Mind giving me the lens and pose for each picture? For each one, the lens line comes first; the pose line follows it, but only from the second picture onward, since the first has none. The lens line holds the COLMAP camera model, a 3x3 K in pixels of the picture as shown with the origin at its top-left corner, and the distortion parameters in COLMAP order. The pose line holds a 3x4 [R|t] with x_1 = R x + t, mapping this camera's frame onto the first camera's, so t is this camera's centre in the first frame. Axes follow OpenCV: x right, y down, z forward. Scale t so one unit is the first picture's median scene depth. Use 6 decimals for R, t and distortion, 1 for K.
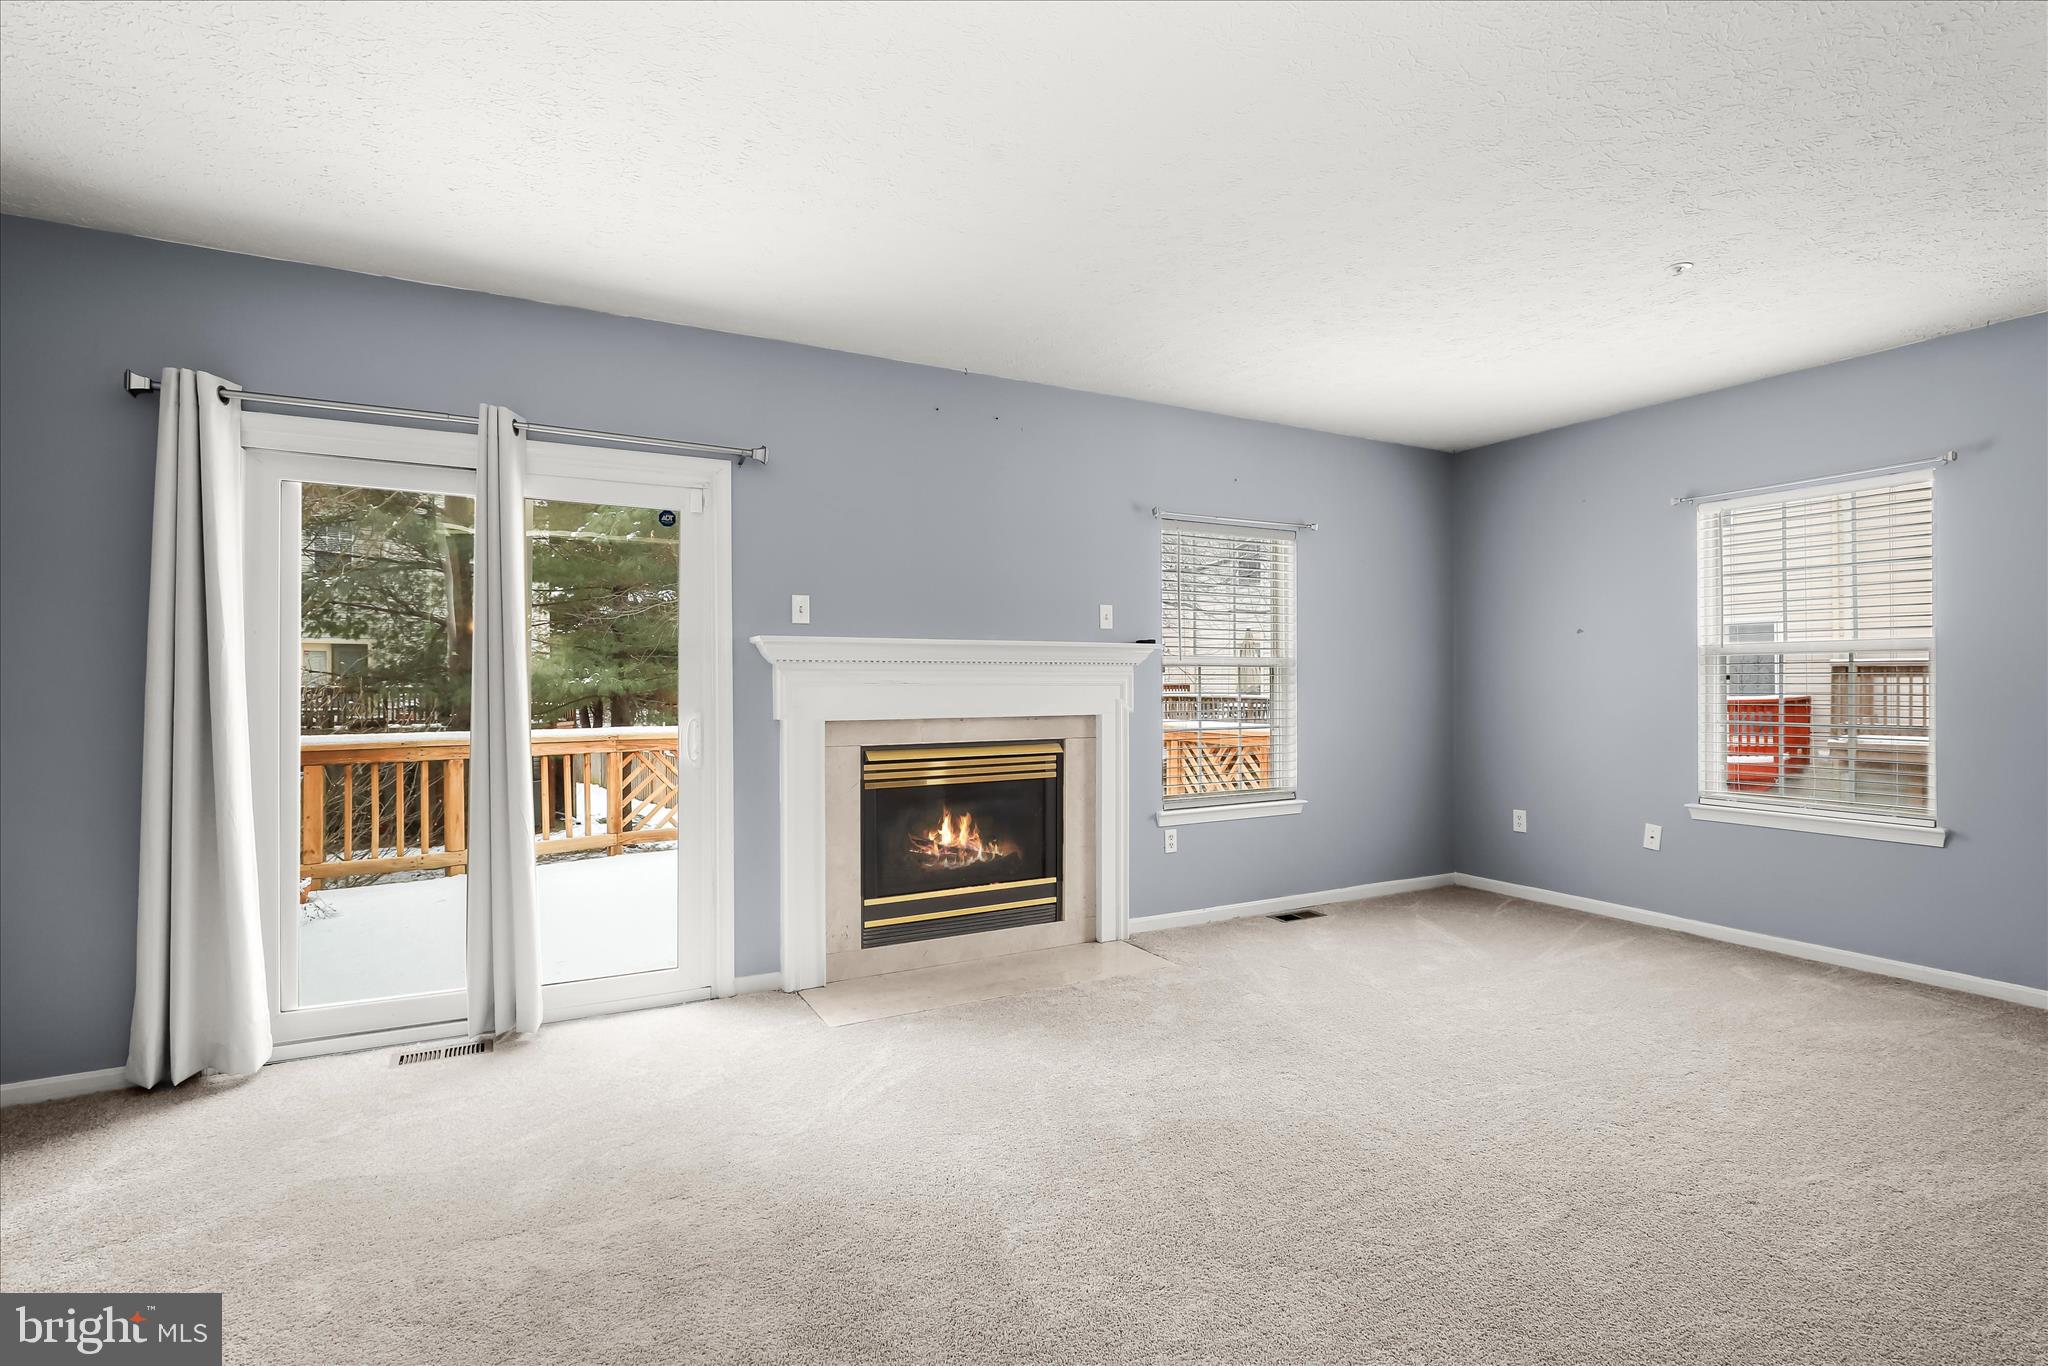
lens RADIAL K [[977.0, 0, 1020.9], [0, 977.0, 678.0], [0, 0, 1]] dist [-0.012296, 0.001979]
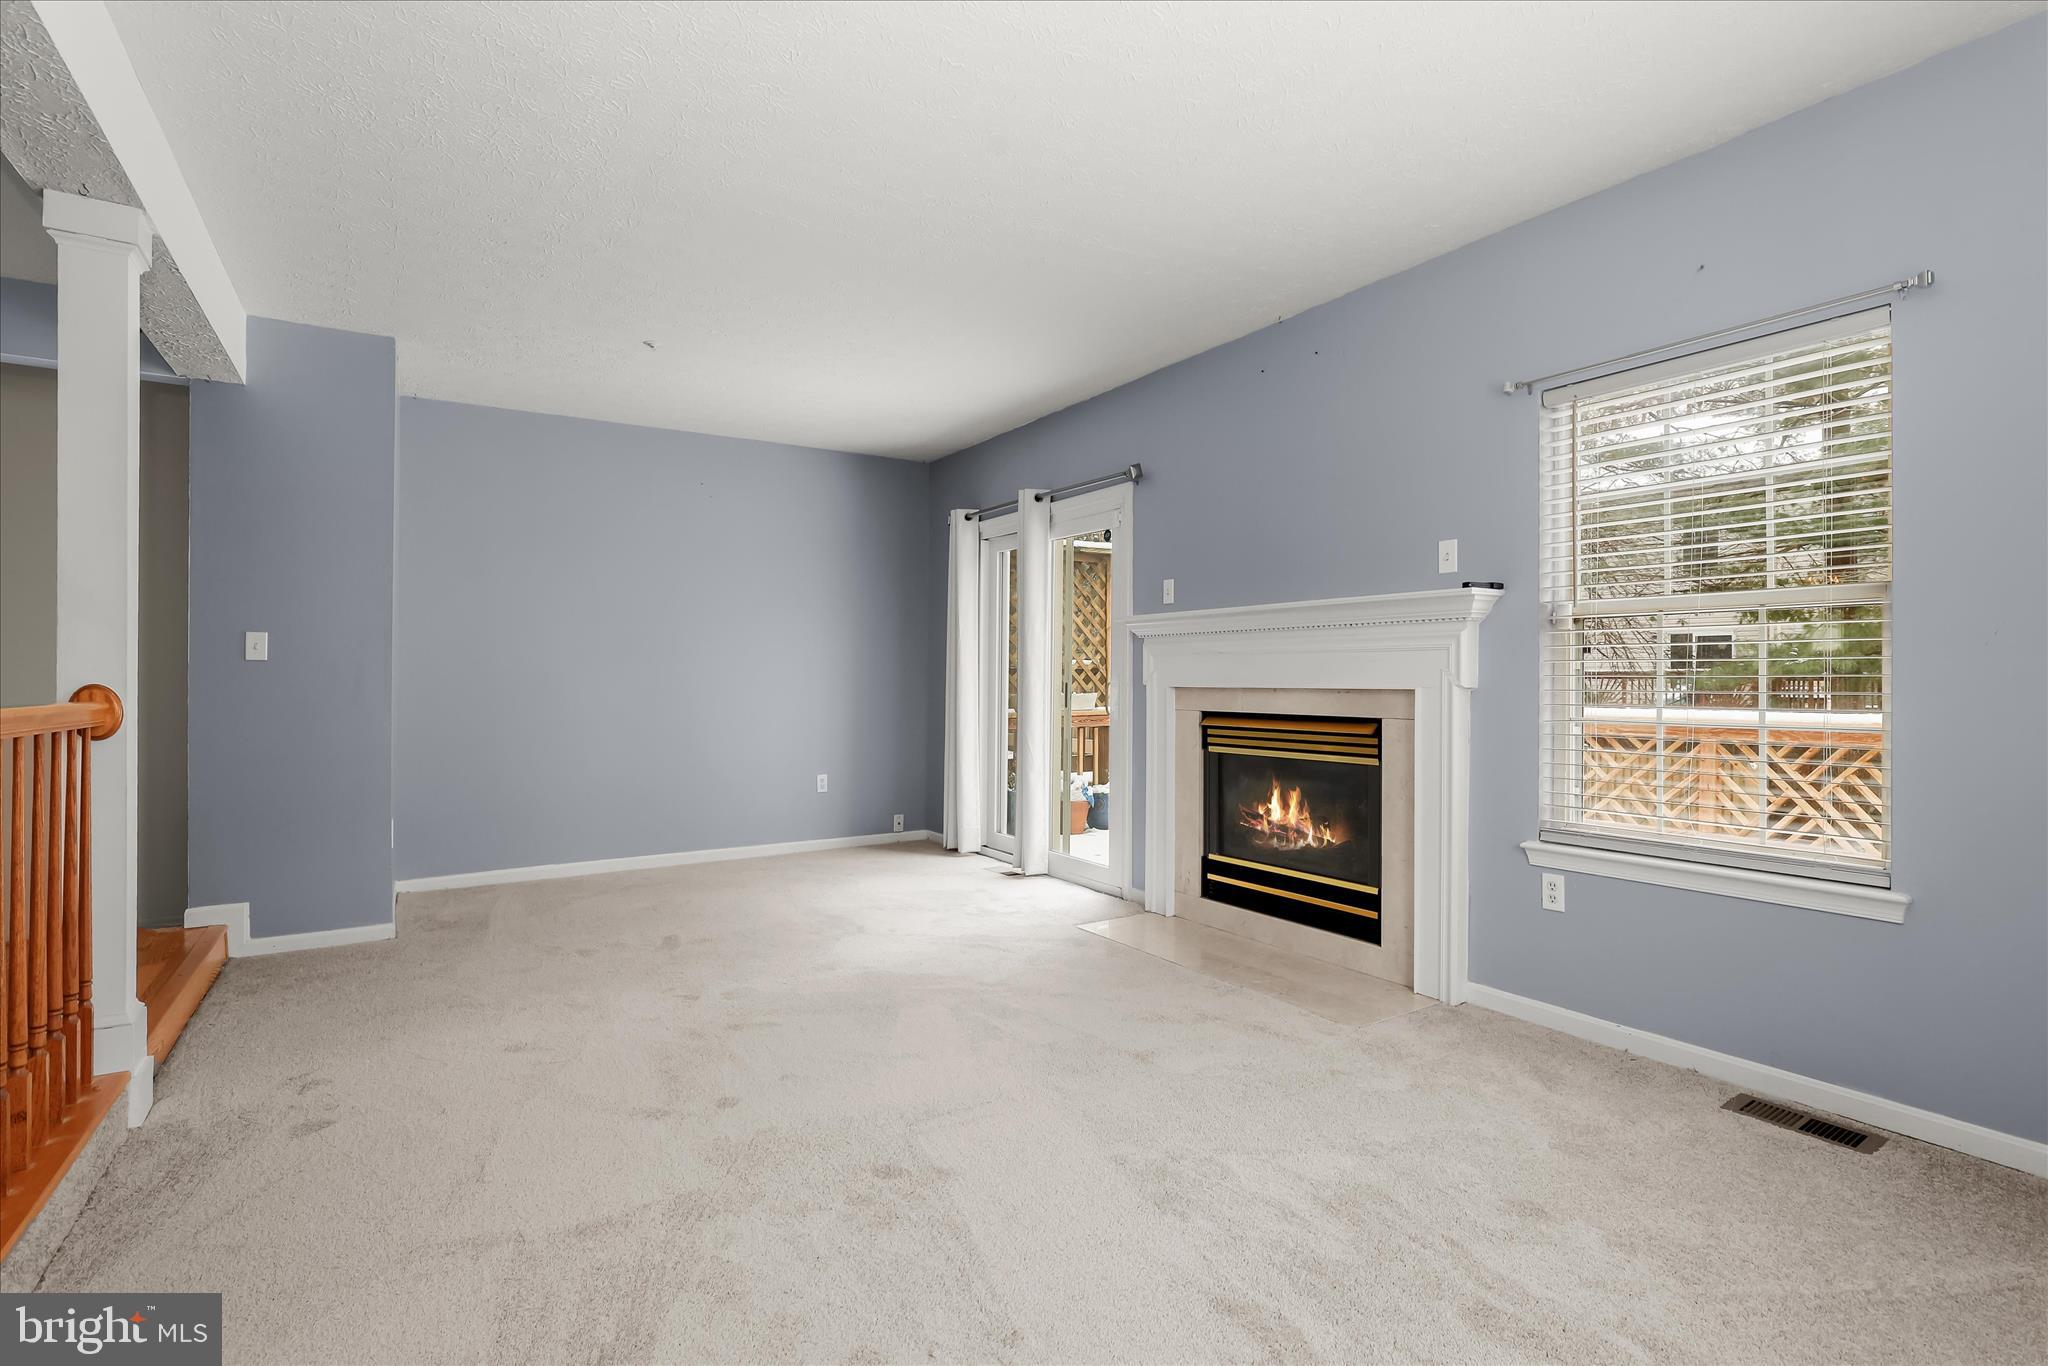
lens RADIAL K [[977.0, 0, 1020.9], [0, 977.0, 678.0], [0, 0, 1]] dist [-0.012296, 0.001979]
pose [[0.063536, 0.002121, -0.997977, 0.865181], [-0.001532, 0.999997, 0.002028, 0.029372], [0.997978, 0.001400, 0.063539, 0.688773]]
